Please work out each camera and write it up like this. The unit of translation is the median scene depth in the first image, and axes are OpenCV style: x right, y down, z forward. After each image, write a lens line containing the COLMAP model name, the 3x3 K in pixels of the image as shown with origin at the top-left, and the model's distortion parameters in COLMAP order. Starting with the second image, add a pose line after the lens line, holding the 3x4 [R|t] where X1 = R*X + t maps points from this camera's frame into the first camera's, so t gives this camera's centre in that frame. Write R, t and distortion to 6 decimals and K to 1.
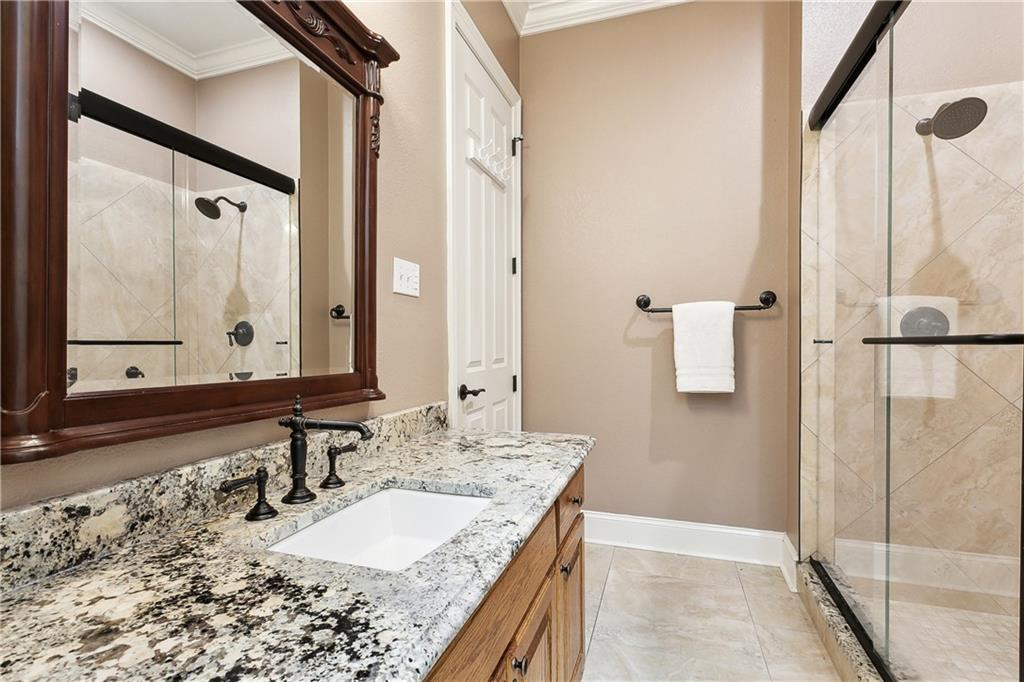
lens RADIAL K [[491.9, 0, 507.2], [0, 491.9, 349.8], [0, 0, 1]] dist [0.000191, 0.000757]
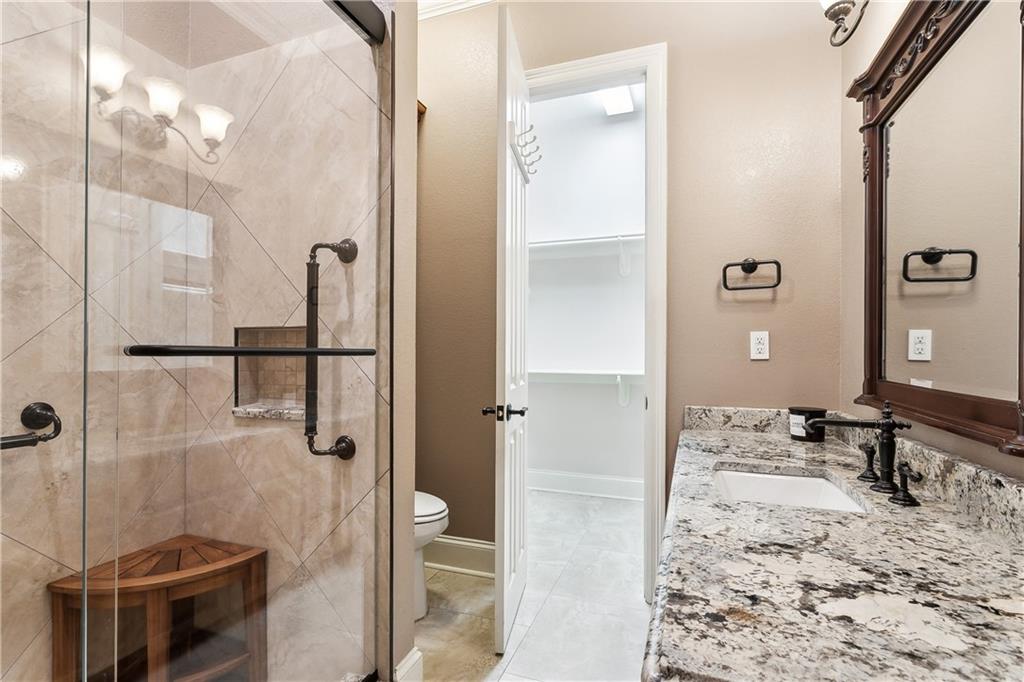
lens RADIAL K [[491.9, 0, 507.2], [0, 491.9, 349.8], [0, 0, 1]] dist [0.000191, 0.000757]
pose [[-0.999233, -0.003432, 0.039002, 0.341160], [-0.003228, 0.999981, 0.005302, -0.024070], [-0.039020, 0.005172, -0.999225, 1.760869]]
